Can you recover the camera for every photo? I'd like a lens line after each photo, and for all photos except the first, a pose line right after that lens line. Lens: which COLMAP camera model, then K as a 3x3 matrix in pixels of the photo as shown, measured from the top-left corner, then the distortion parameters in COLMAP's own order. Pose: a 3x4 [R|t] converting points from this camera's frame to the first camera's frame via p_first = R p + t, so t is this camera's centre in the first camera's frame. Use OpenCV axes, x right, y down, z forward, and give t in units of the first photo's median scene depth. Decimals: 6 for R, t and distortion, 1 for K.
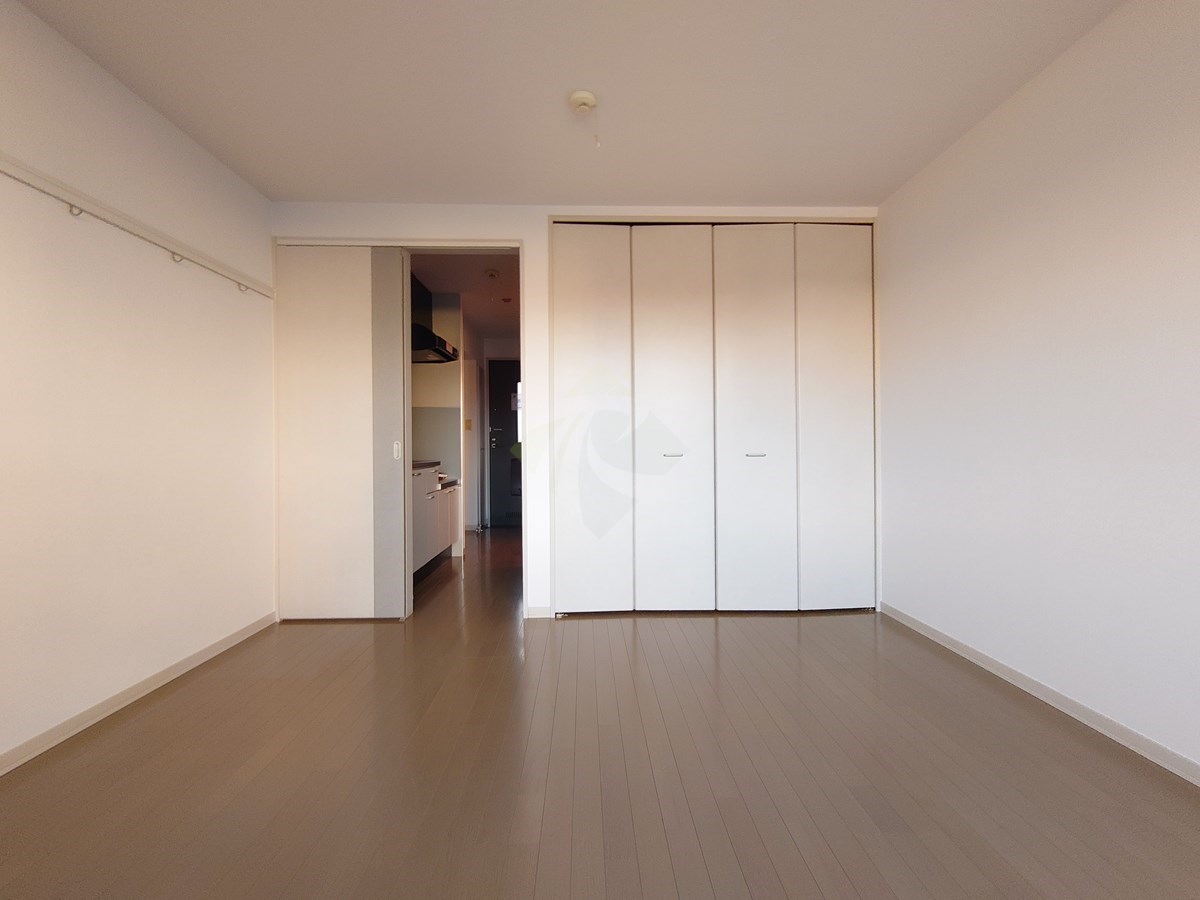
lens RADIAL K [[517.1, 0, 601.1], [0, 517.1, 449.6], [0, 0, 1]] dist [-0.000054, -0.001643]
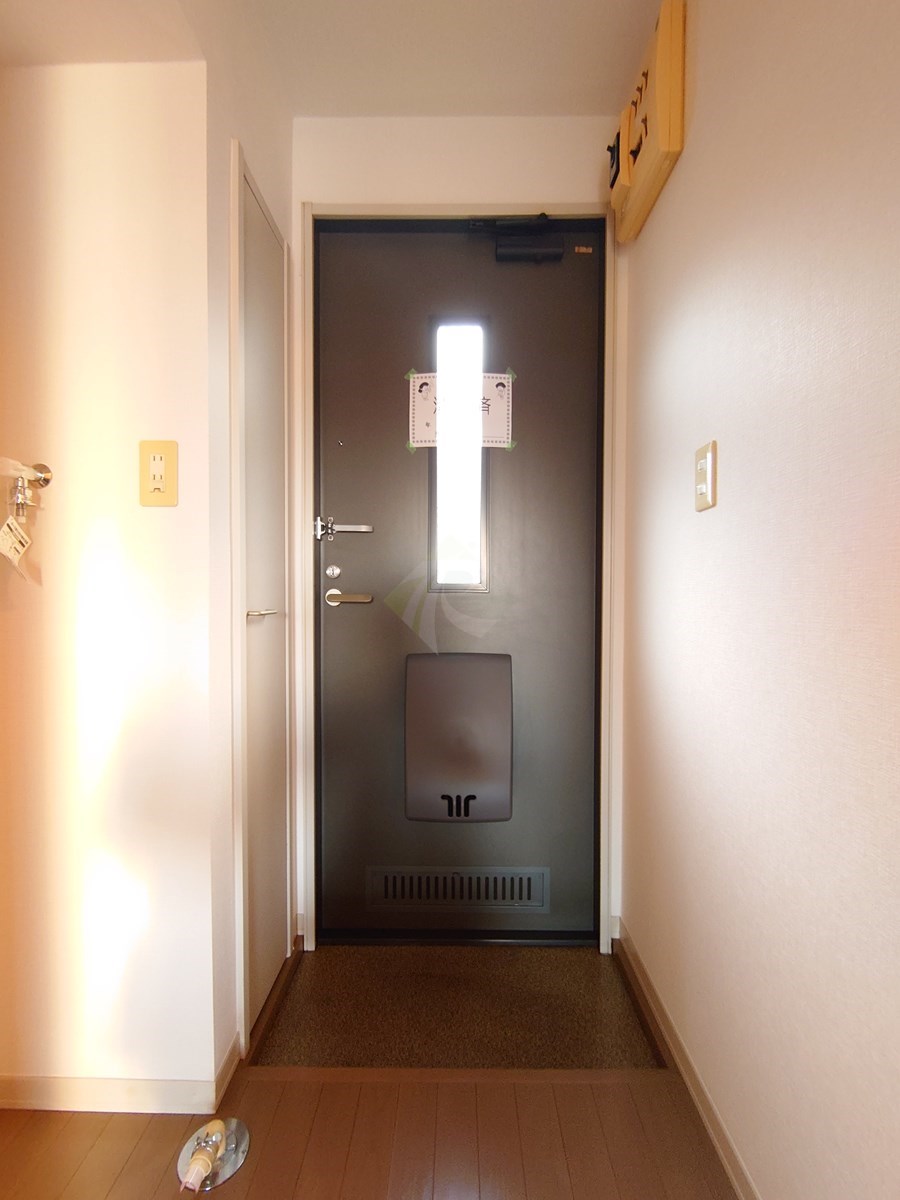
lens RADIAL K [[517.1, 0, 450.0], [0, 517.1, 596.9], [0, 0, 1]] dist [-0.000054, -0.001643]
pose [[0.998845, 0.012652, -0.046350, -0.144674], [-0.012418, 0.999909, 0.005324, -0.010048], [0.046413, -0.004742, 0.998911, 0.772522]]
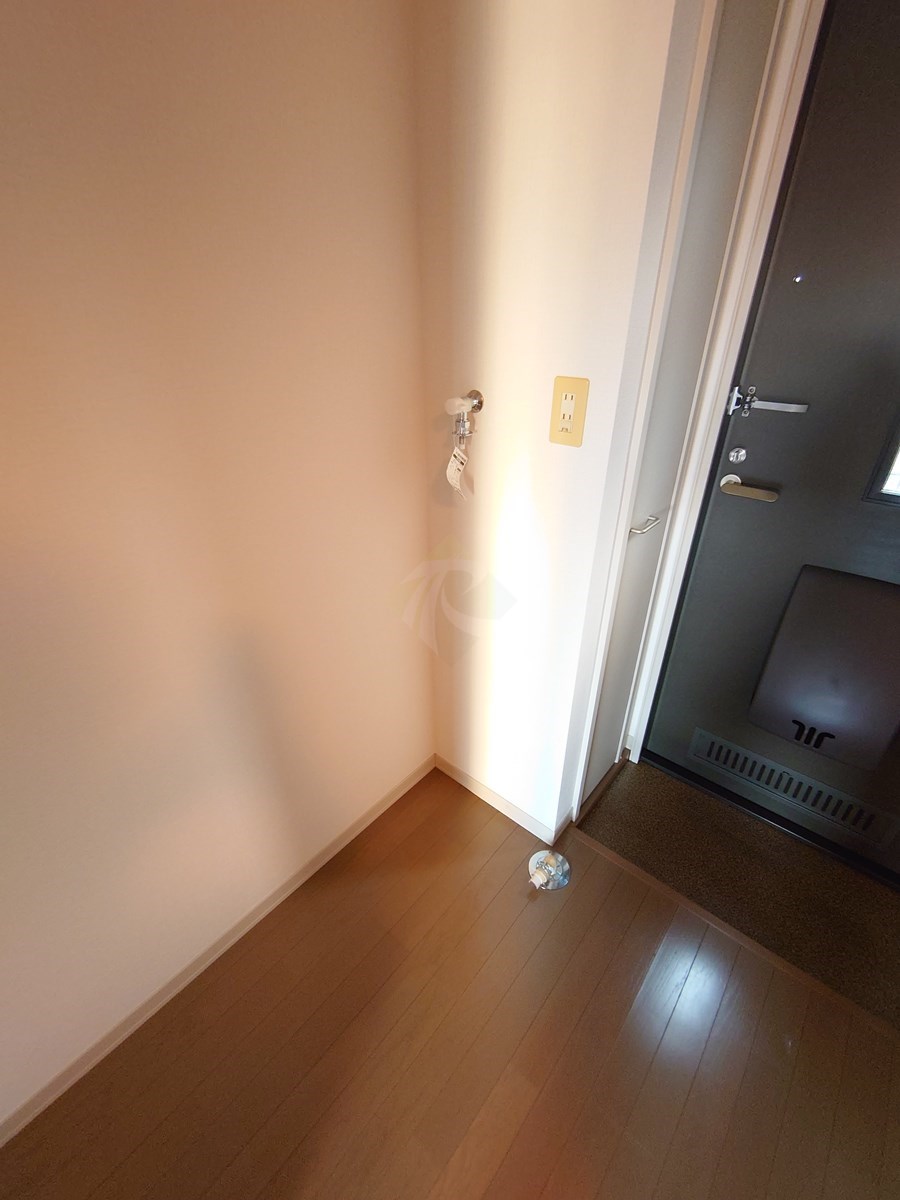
lens RADIAL K [[517.1, 0, 443.8], [0, 517.1, 600.3], [0, 0, 1]] dist [-0.000054, -0.001643]
pose [[0.732804, 0.342714, -0.587831, -0.154262], [-0.004554, 0.866350, 0.499416, -0.070797], [0.680425, -0.363297, 0.636426, 0.775851]]
